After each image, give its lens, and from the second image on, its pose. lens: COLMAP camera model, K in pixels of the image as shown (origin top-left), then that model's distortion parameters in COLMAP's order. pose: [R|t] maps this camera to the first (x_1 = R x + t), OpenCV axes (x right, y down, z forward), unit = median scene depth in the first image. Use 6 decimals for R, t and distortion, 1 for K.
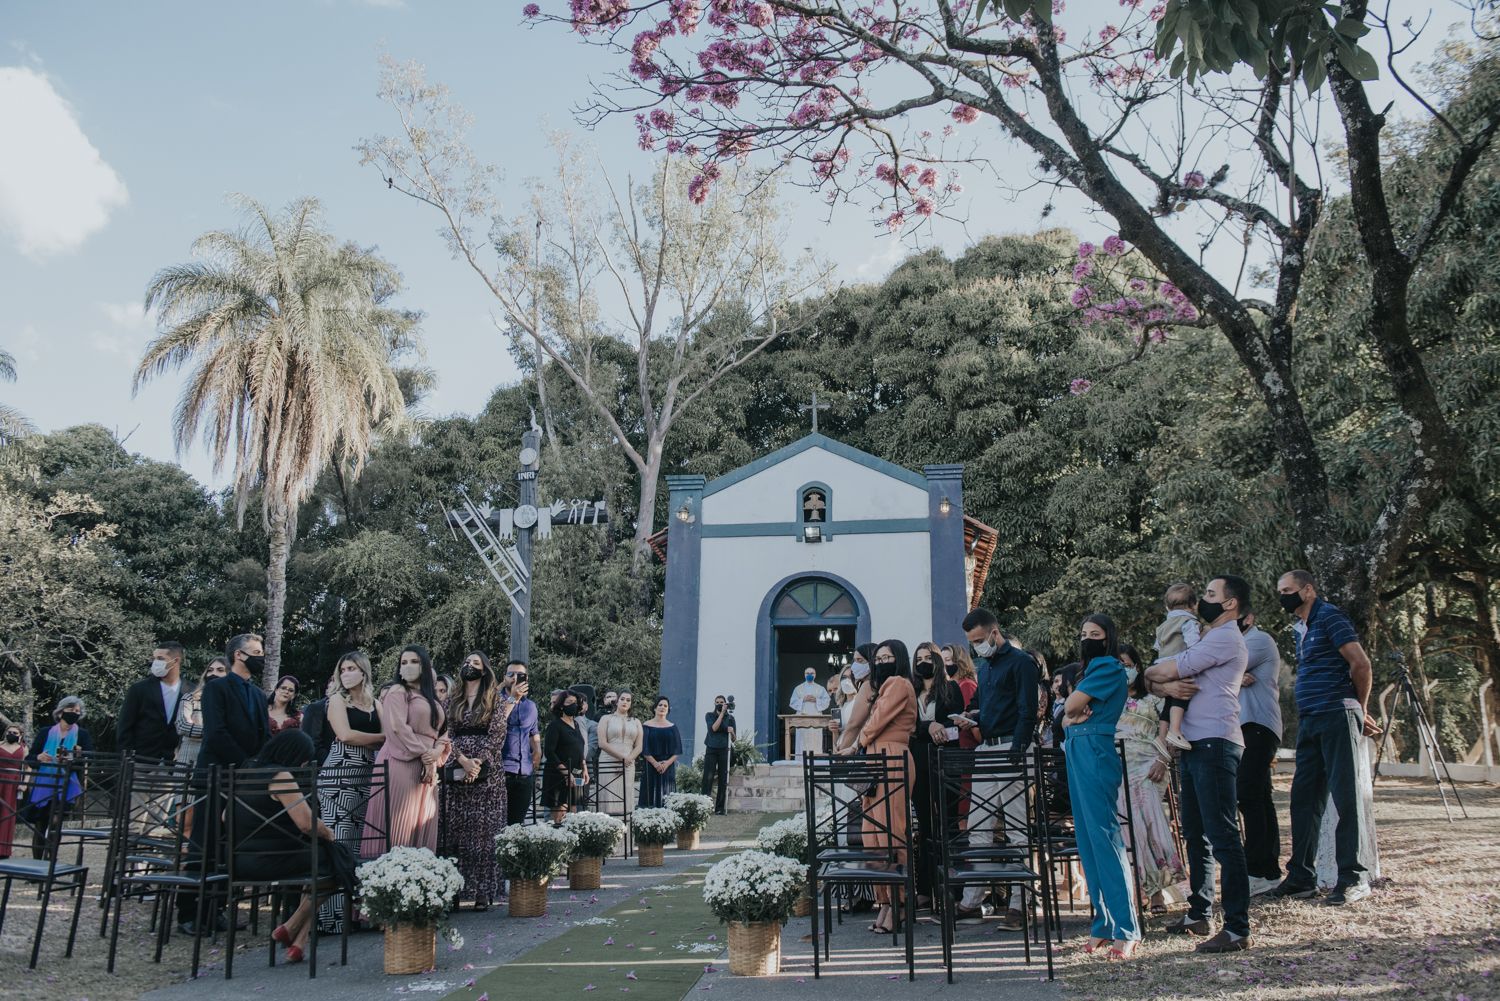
lens RADIAL K [[1280.7, 0, 750.0], [0, 1280.7, 500.5], [0, 0, 1]] dist [-0.007791, -0.001455]
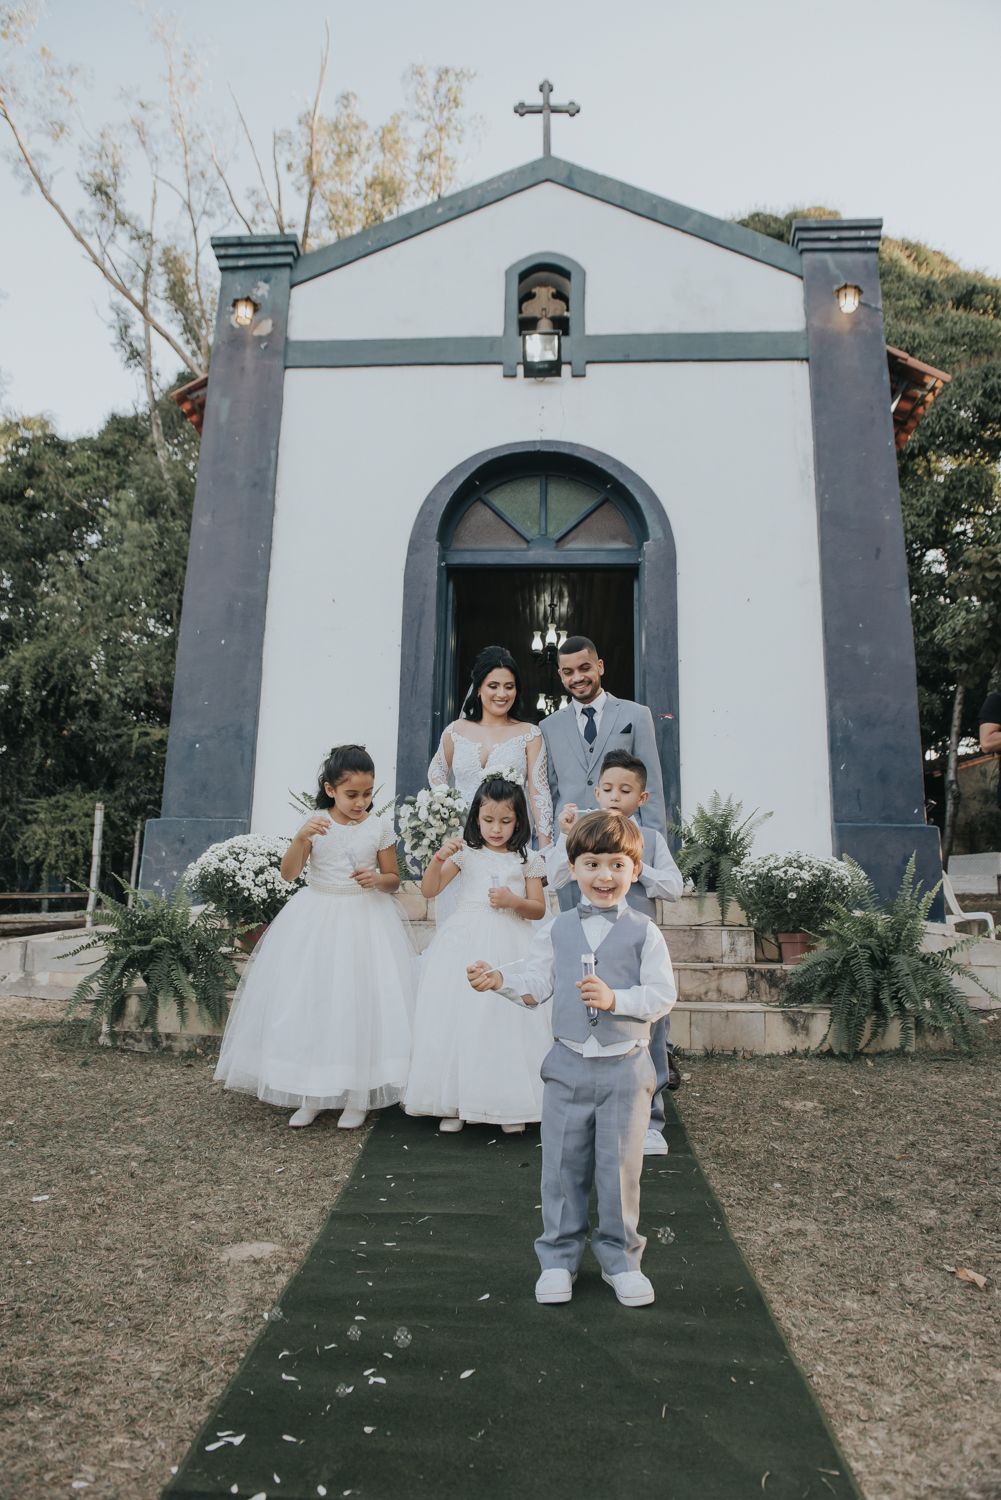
lens RADIAL K [[1029.7, 0, 500.5], [0, 1029.7, 750.0], [0, 0, 1]] dist [-0.054688, 0.003256]
pose [[0.997232, 0.017865, 0.072176, 0.012393], [-0.024082, 0.995987, 0.086201, 0.126095], [-0.070346, -0.087701, 0.993660, 0.632737]]
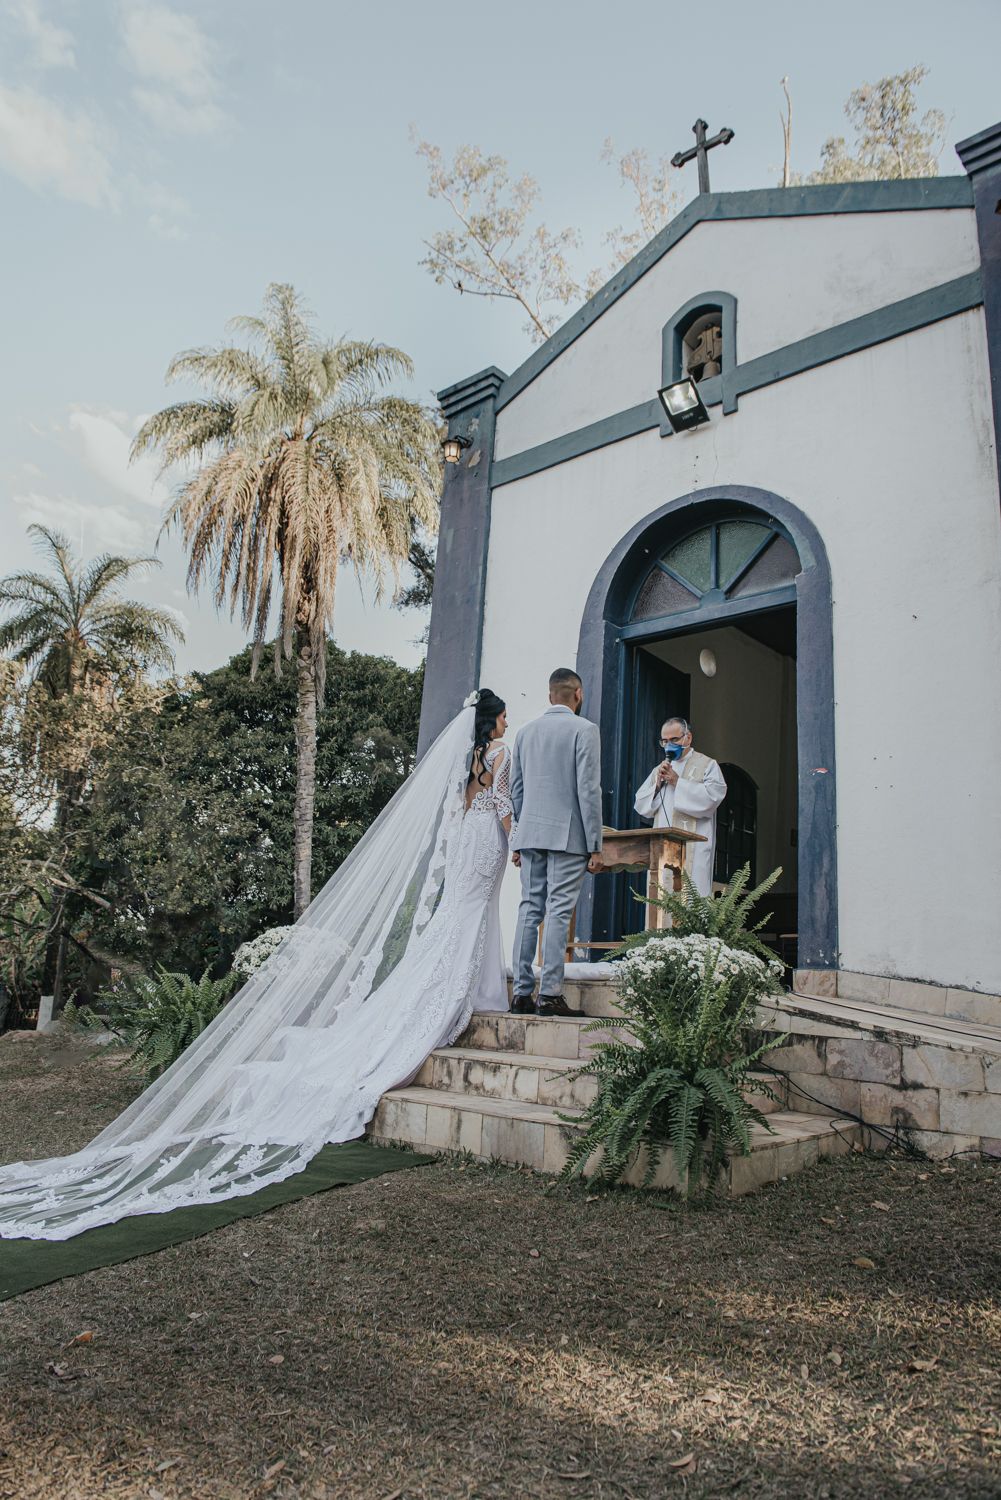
lens RADIAL K [[1029.7, 0, 500.5], [0, 1029.7, 750.0], [0, 0, 1]] dist [-0.054688, 0.003256]
pose [[0.820972, -0.101040, -0.561958, 0.169320], [0.114454, 0.993363, -0.011399, 0.129783], [0.559380, -0.054960, 0.827087, 0.673809]]
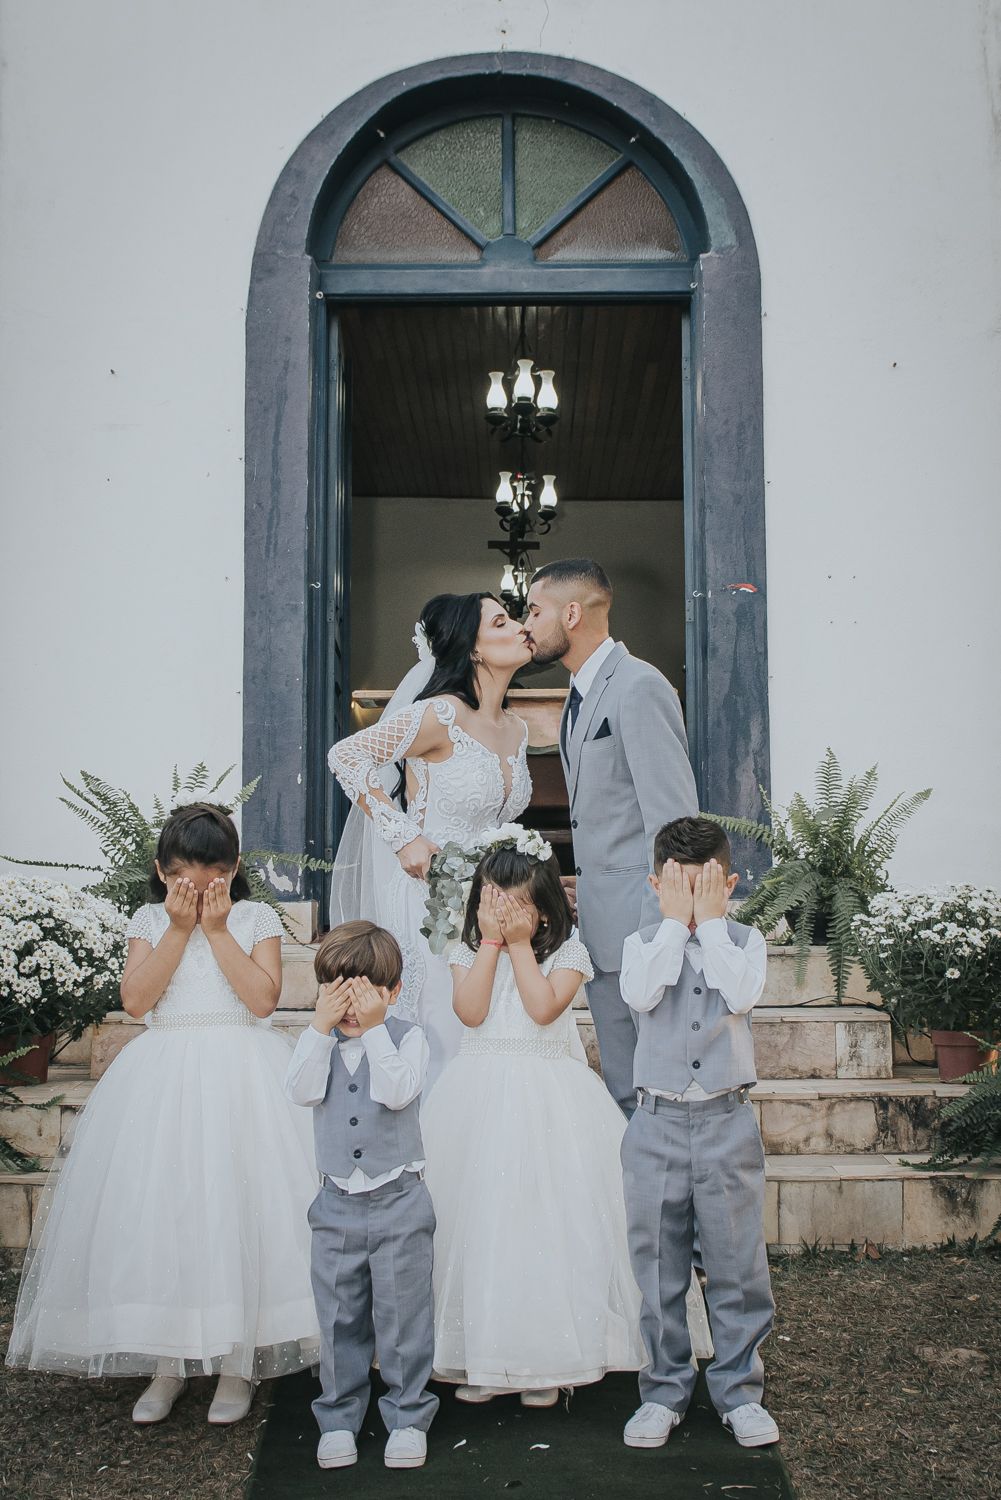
lens RADIAL K [[2144.6, 0, 550.5], [0, 2144.6, 688.6], [0, 0, 1]] dist [-0.037921, -0.029400]
pose [[0.990618, -0.008965, 0.136365, 0.005457], [-0.016060, 0.983296, 0.181306, 0.094122], [-0.135713, -0.181795, 0.973926, 0.598308]]
